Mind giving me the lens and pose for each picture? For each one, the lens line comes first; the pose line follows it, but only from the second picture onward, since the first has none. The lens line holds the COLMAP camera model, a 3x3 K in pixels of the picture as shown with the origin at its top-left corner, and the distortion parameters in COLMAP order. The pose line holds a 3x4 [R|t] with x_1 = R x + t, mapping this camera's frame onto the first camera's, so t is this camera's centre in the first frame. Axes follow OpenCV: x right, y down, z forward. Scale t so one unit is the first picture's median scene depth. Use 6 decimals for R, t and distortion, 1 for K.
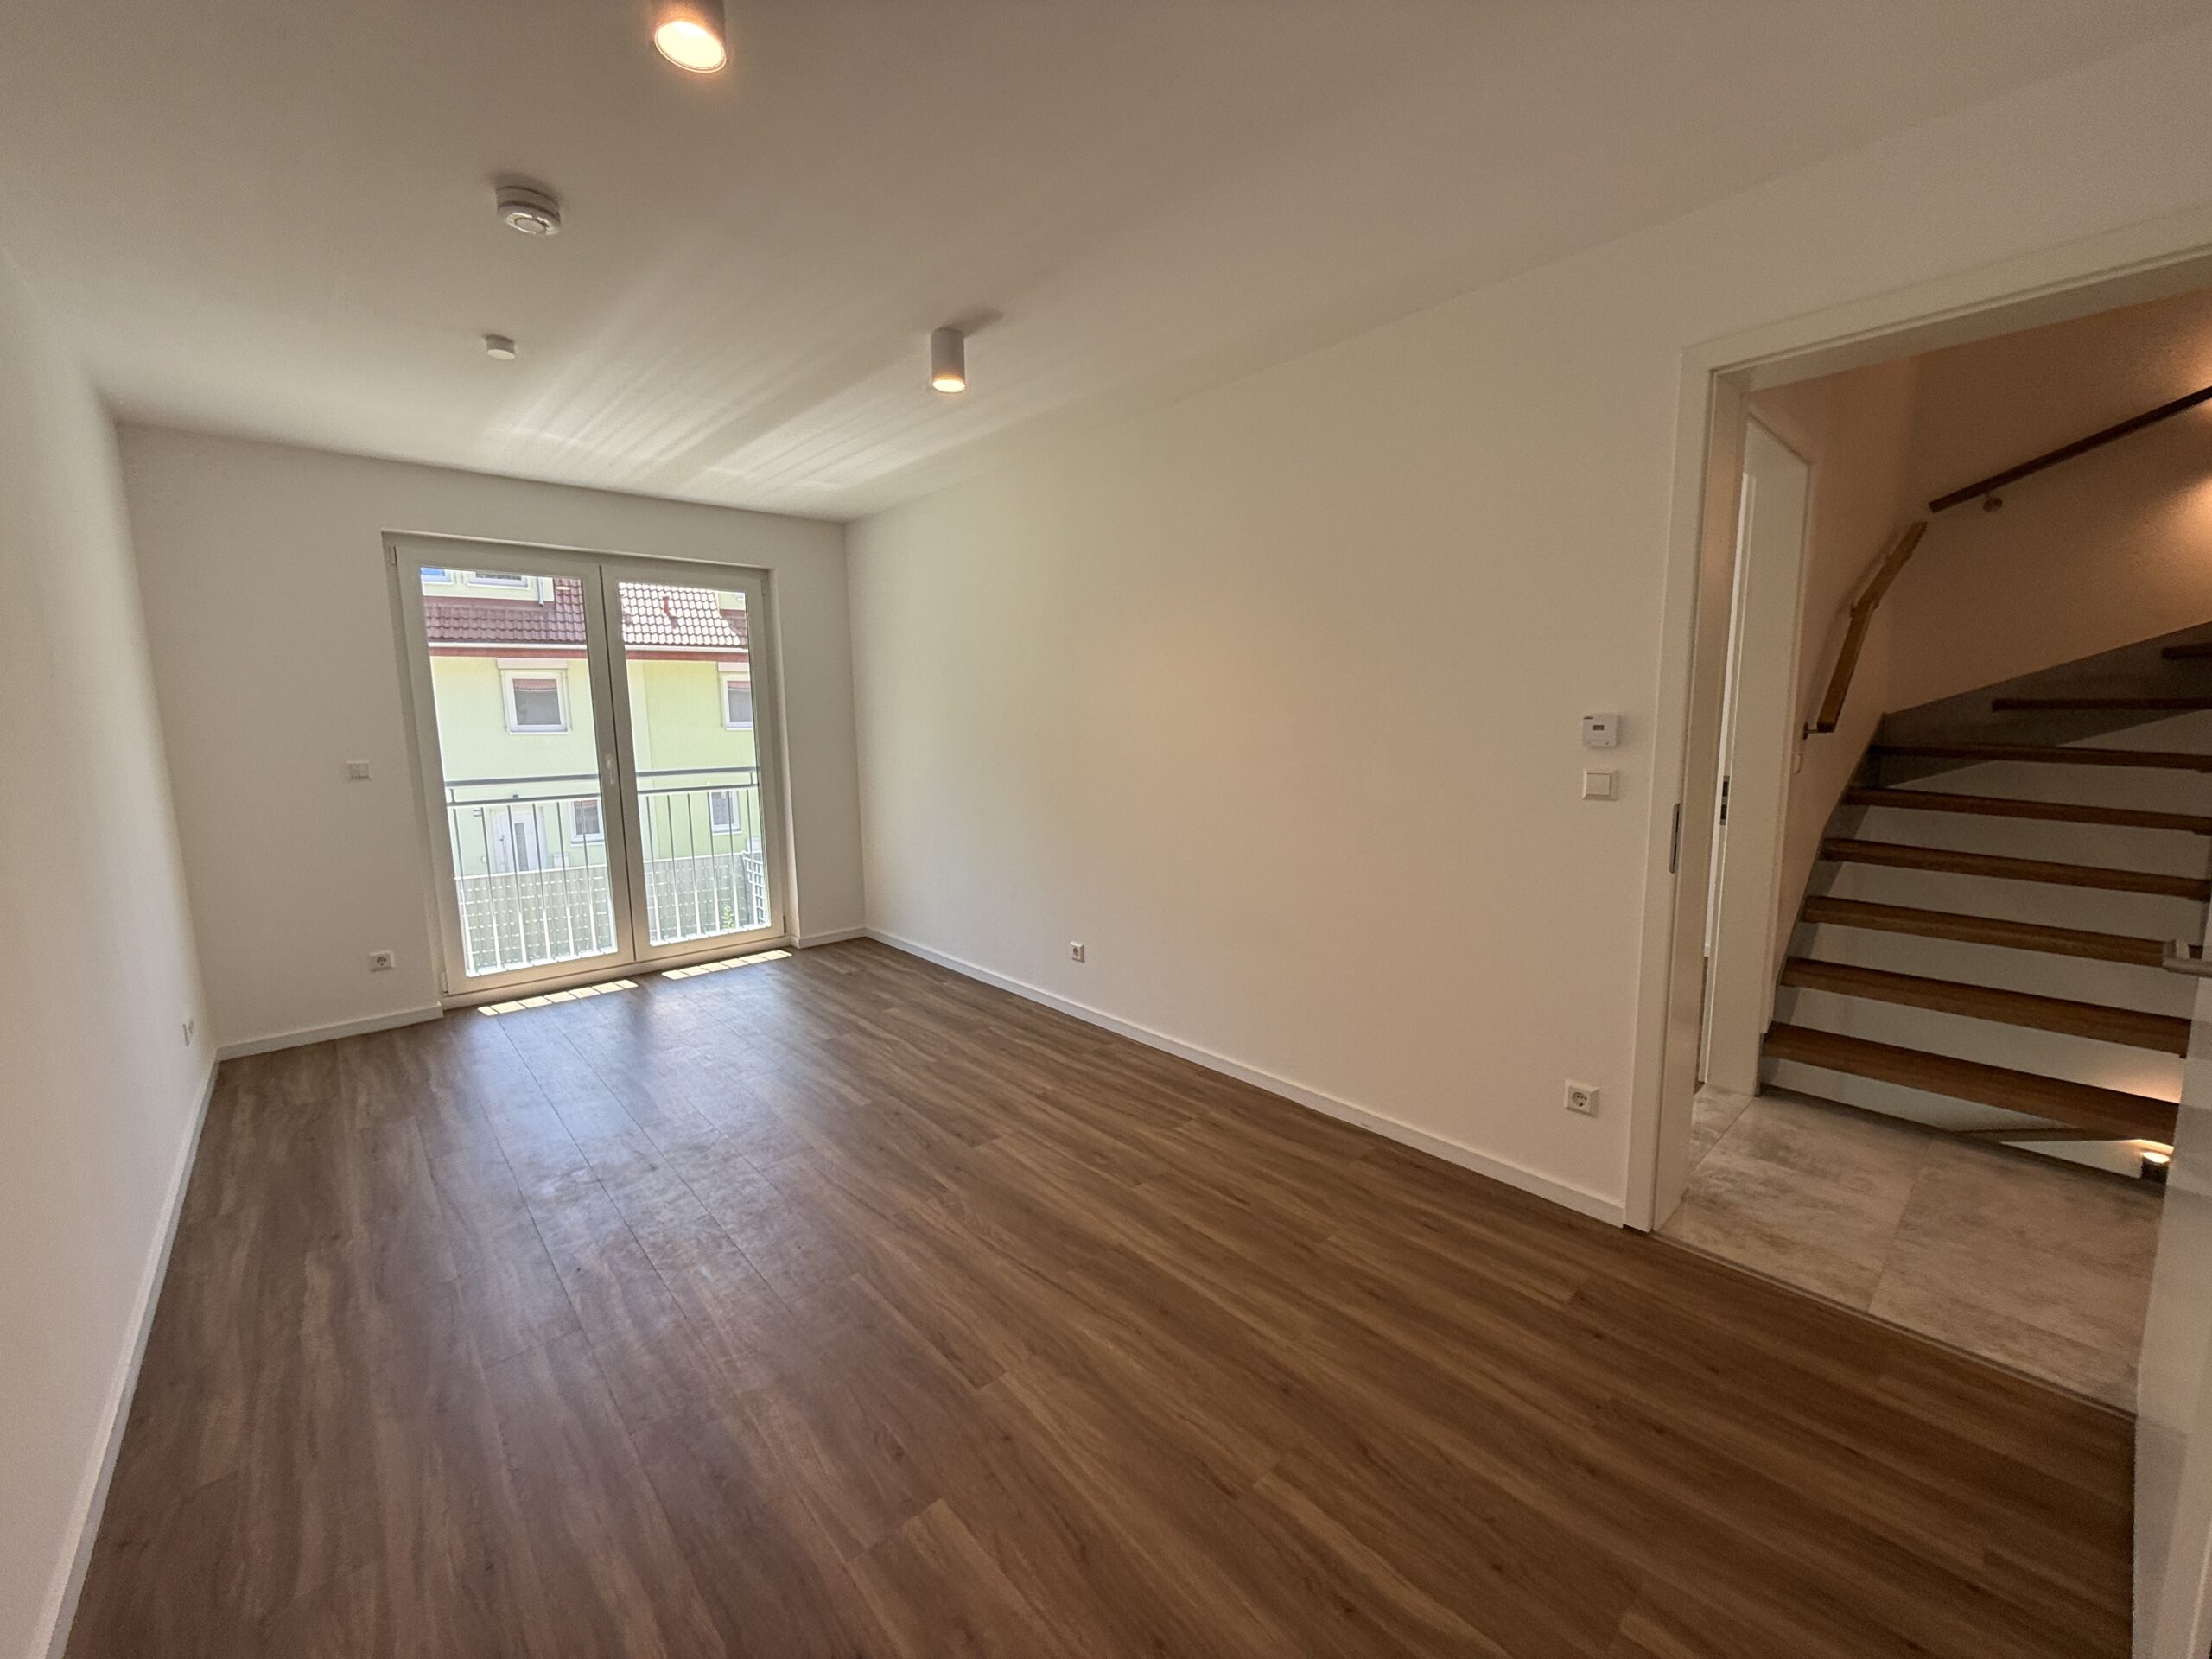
lens RADIAL K [[881.4, 0, 1114.0], [0, 881.4, 834.5], [0, 0, 1]] dist [-0.001684, 0.000967]
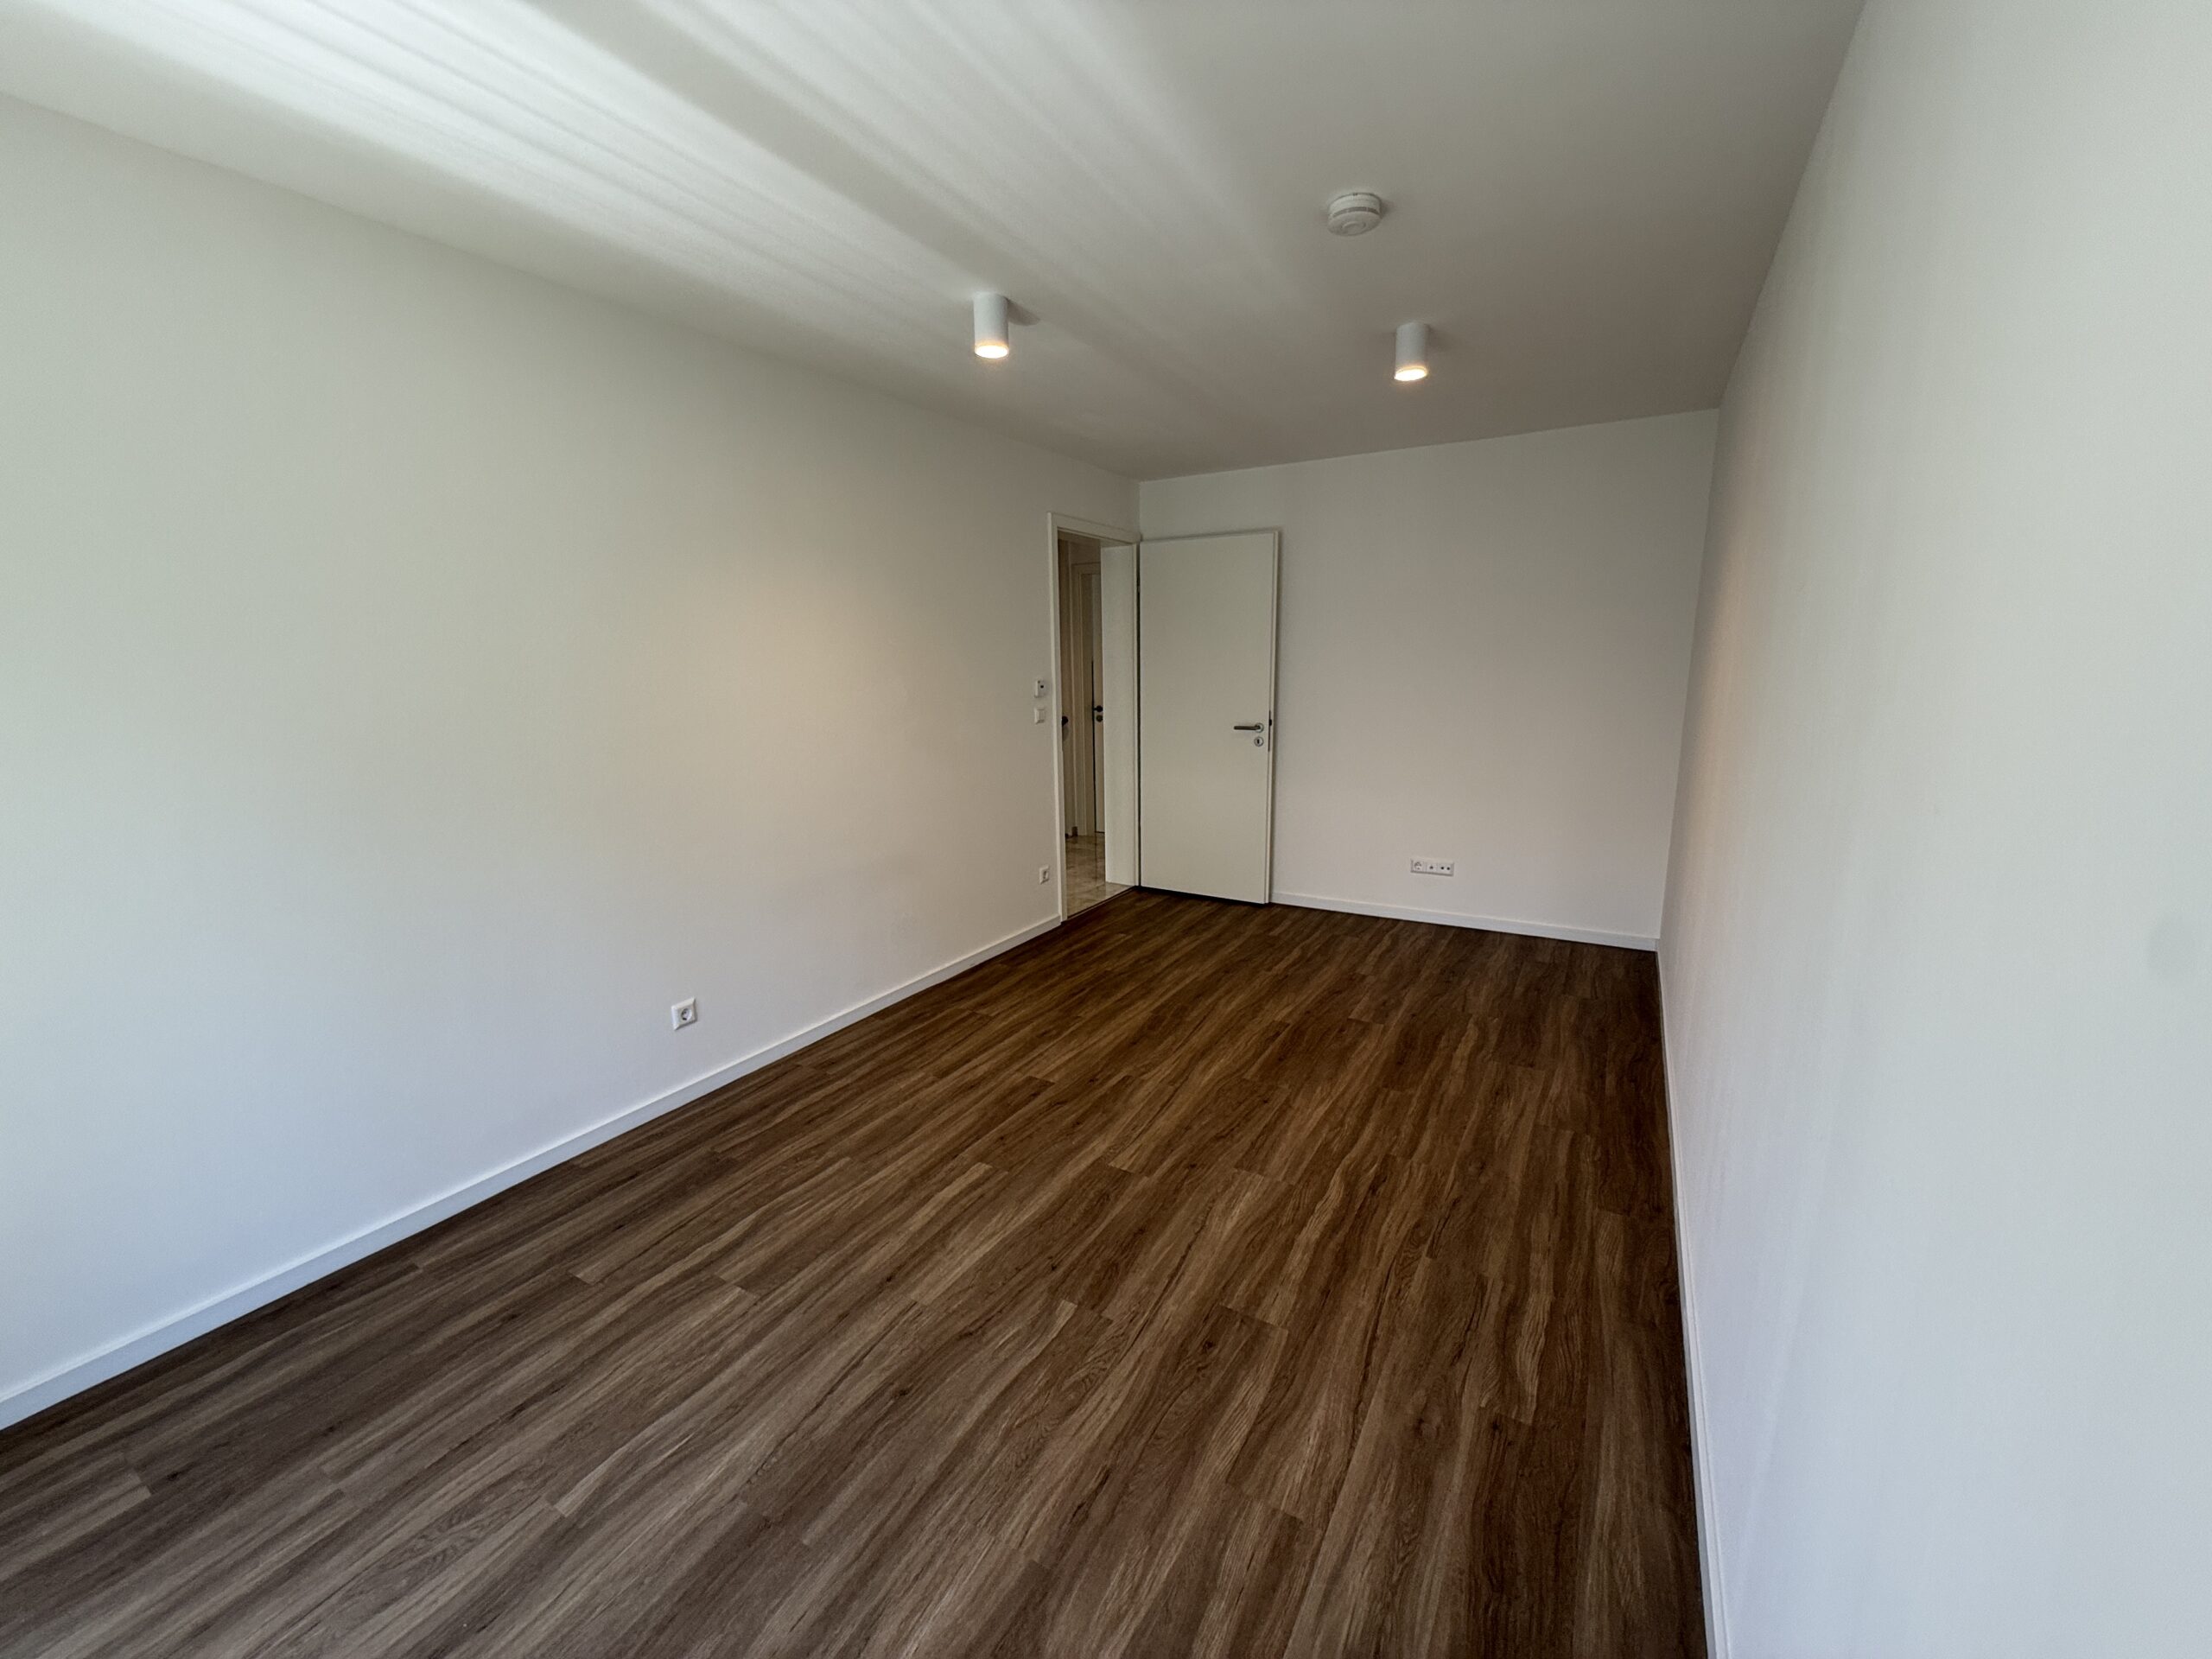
lens RADIAL K [[881.4, 0, 1119.9], [0, 881.4, 818.7], [0, 0, 1]] dist [-0.001684, 0.000967]
pose [[-0.310513, -0.150001, 0.938659, -1.031884], [0.152245, 0.966876, 0.204873, -0.152758], [-0.938298, 0.206522, -0.277391, 1.030412]]
